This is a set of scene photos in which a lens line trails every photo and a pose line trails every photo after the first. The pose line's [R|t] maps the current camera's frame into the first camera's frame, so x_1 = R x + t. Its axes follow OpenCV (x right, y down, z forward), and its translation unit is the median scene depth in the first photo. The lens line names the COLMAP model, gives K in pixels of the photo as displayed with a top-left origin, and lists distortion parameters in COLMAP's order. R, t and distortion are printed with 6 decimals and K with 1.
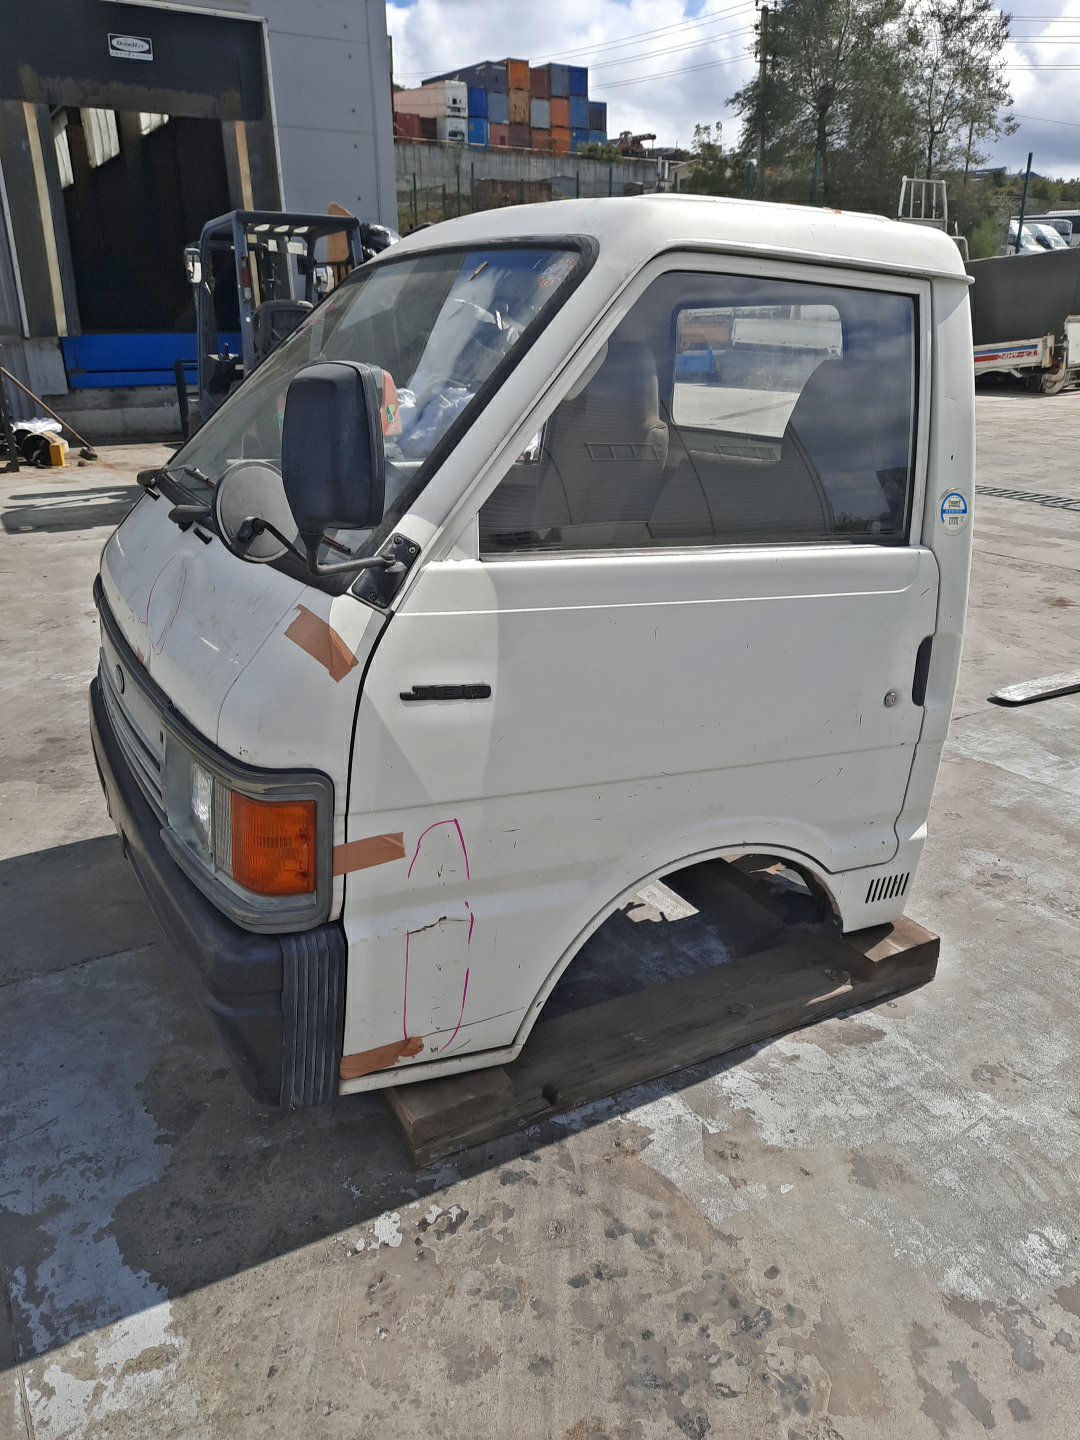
lens RADIAL K [[1059.6, 0, 540.0], [0, 1059.6, 720.0], [0, 0, 1]] dist [0.007686, 0.003923]
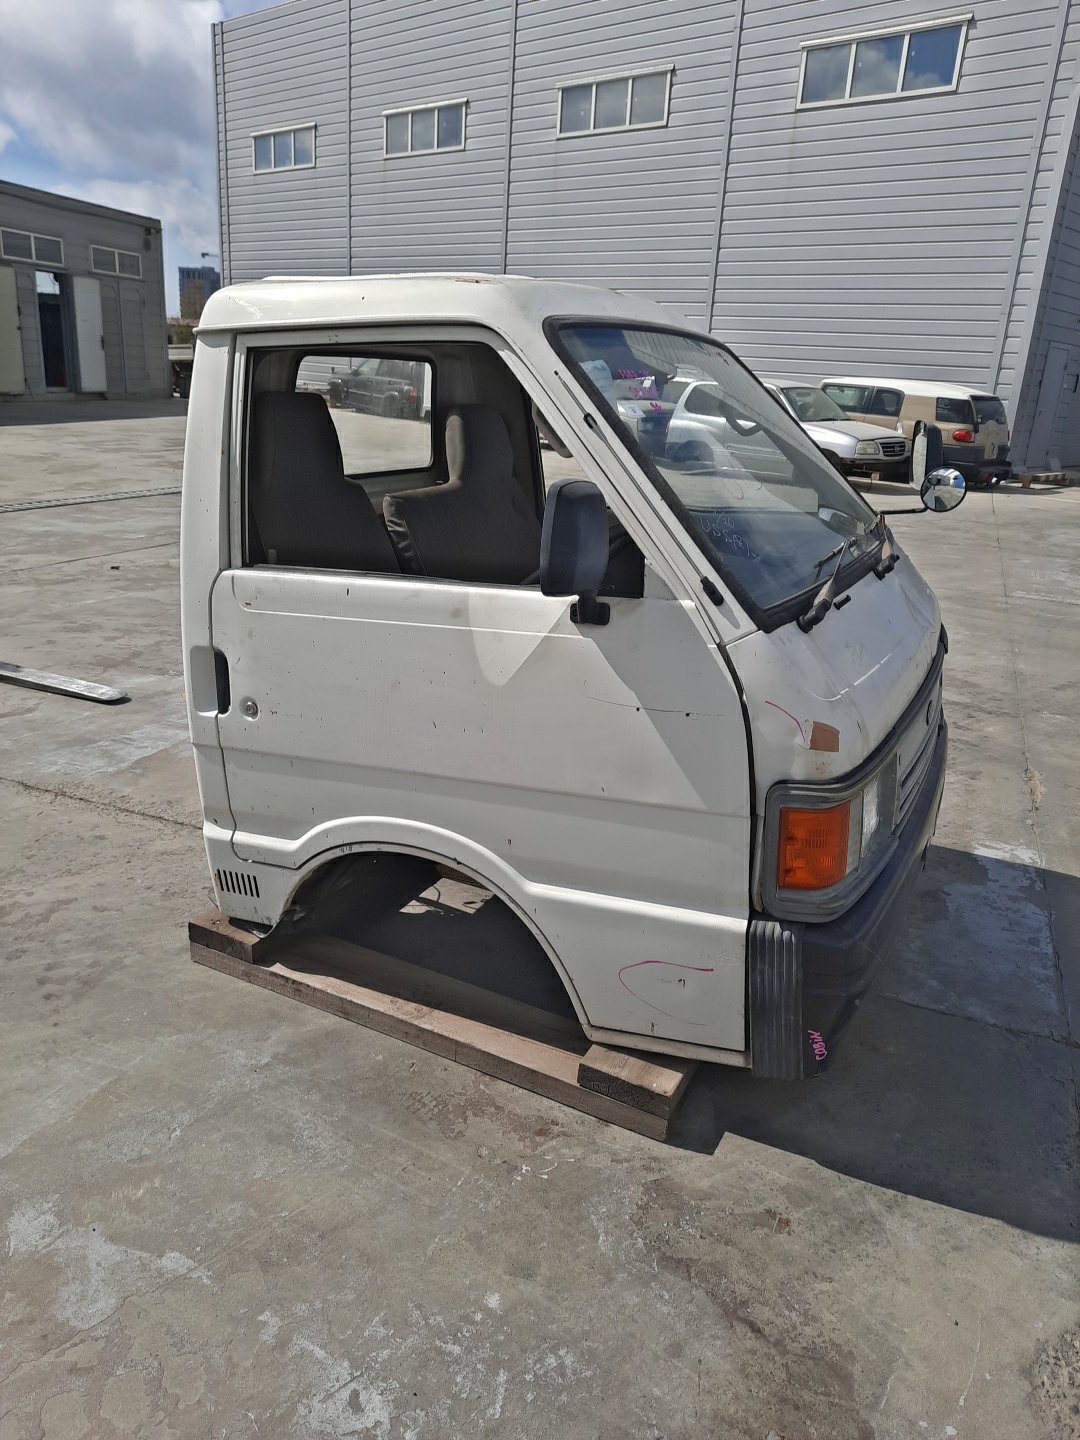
lens RADIAL K [[1059.6, 0, 540.0], [0, 1059.6, 720.0], [0, 0, 1]] dist [0.007686, 0.003923]
pose [[-0.593544, -0.276900, 0.755666, -1.278258], [0.232014, 0.840211, 0.490118, -0.872561], [-0.770632, 0.466232, -0.434457, 2.304974]]
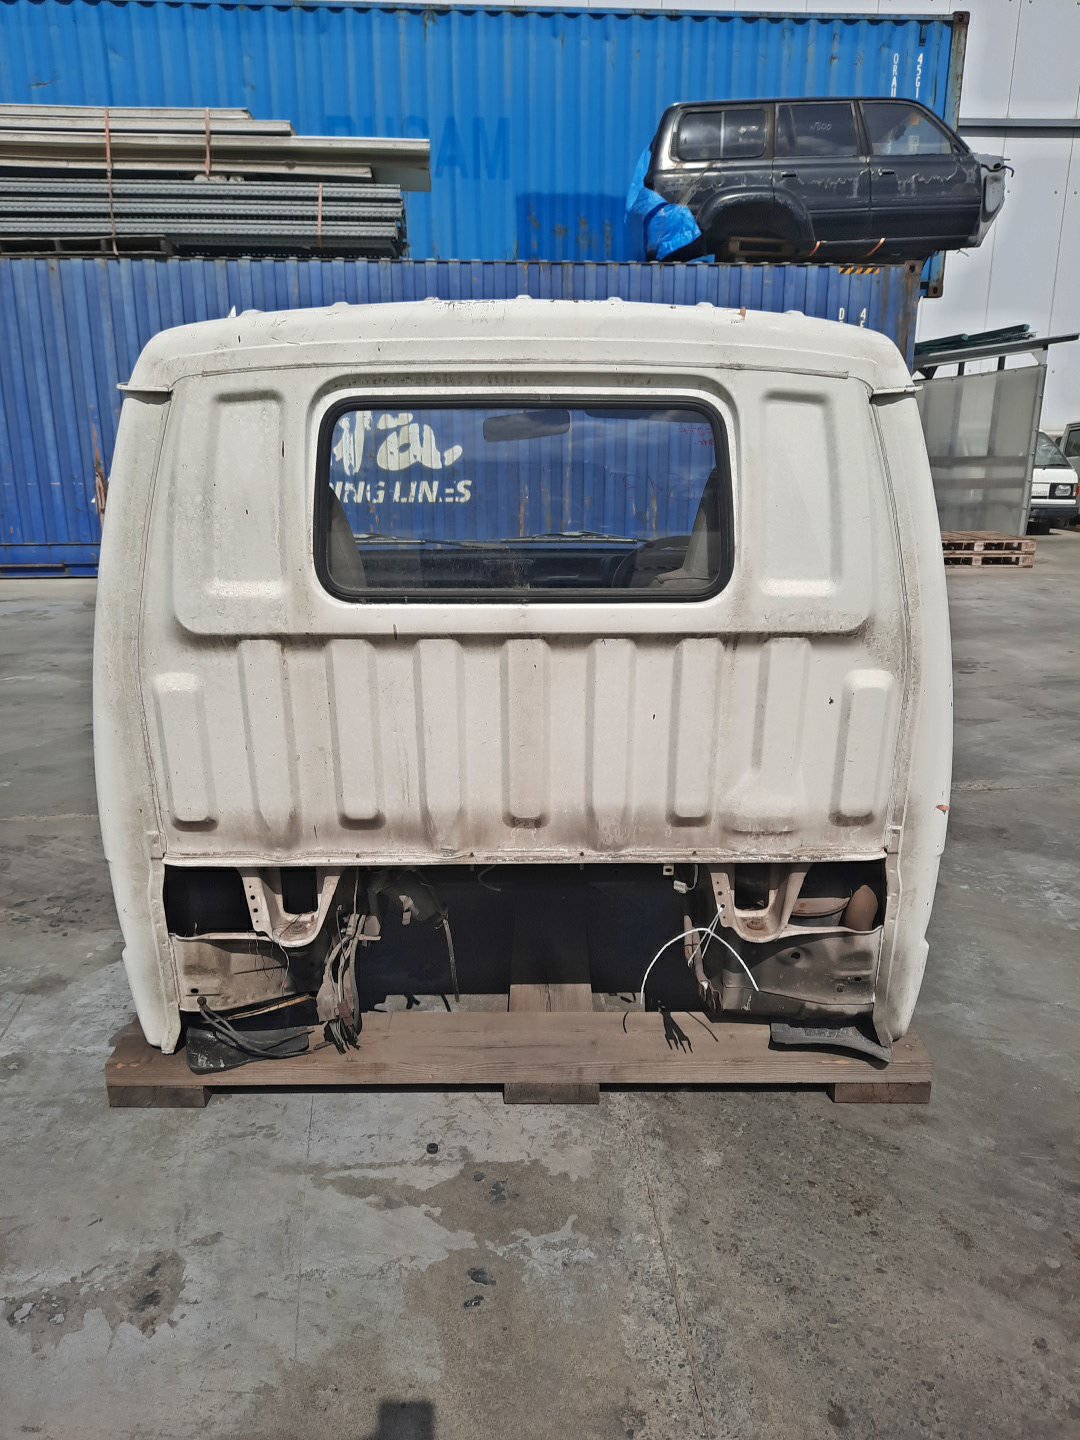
lens RADIAL K [[1059.6, 0, 540.0], [0, 1059.6, 720.0], [0, 0, 1]] dist [0.007686, 0.003923]
pose [[-0.457413, 0.235941, -0.857383, 1.265419], [-0.309840, 0.861455, 0.402361, -0.758392], [0.833530, 0.449697, -0.320936, 2.001769]]
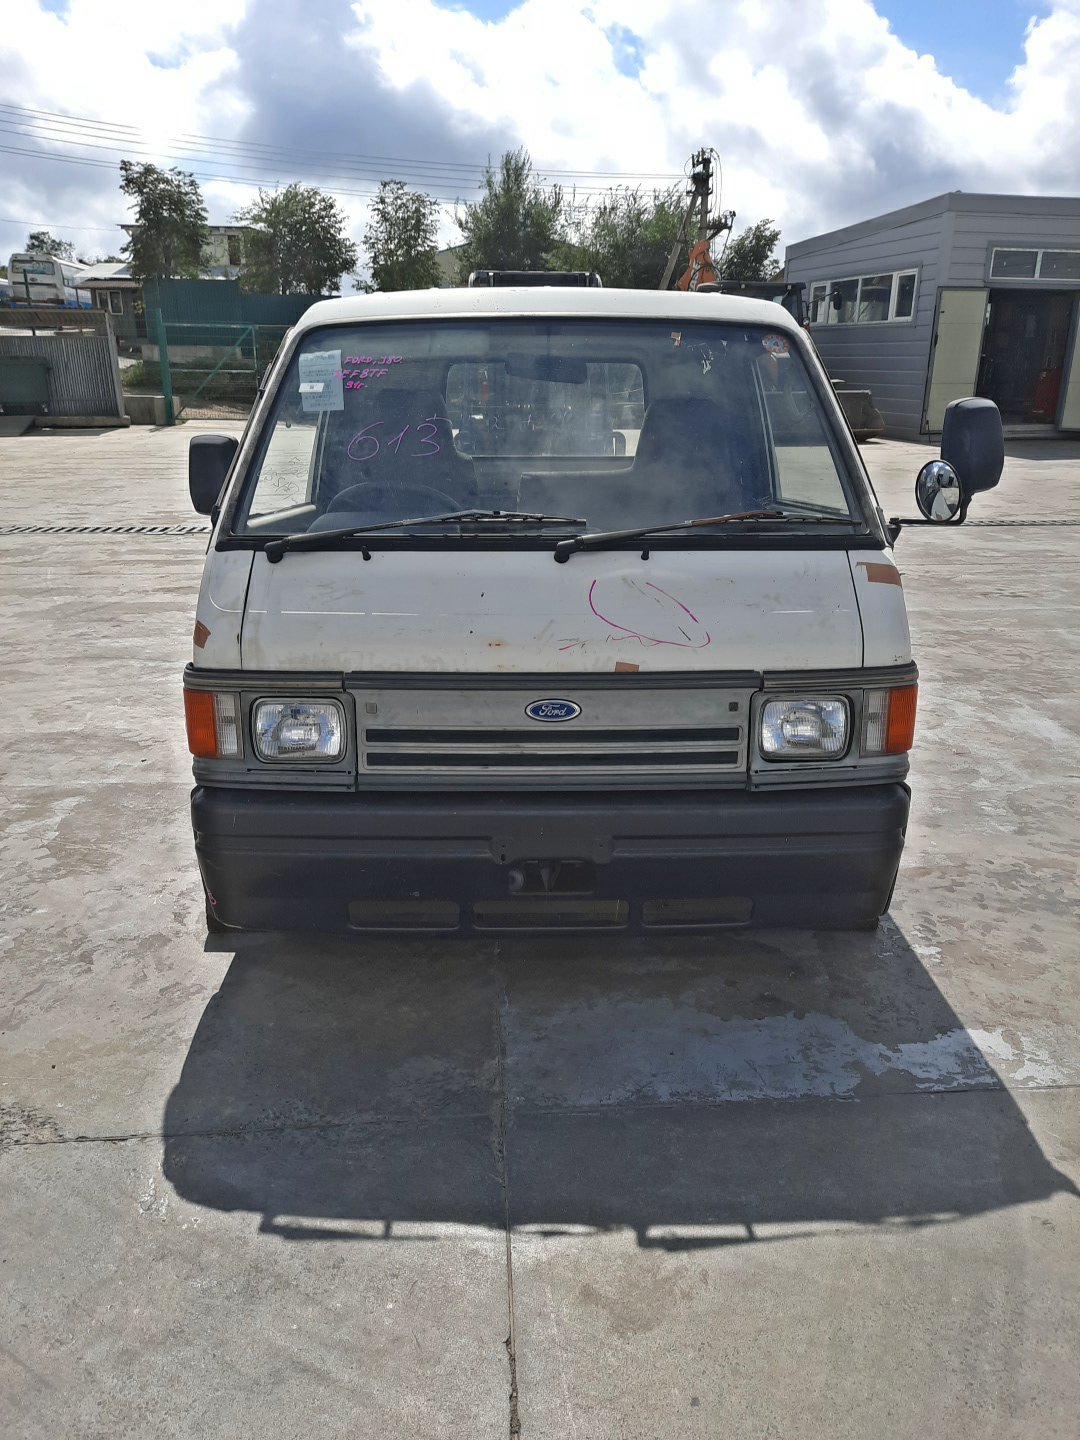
lens RADIAL K [[1059.6, 0, 540.0], [0, 1059.6, 720.0], [0, 0, 1]] dist [0.007686, 0.003923]
pose [[0.460934, -0.267125, 0.846276, -1.617511], [0.301871, 0.943950, 0.133538, -0.212779], [-0.834514, 0.193914, 0.515736, 0.602279]]
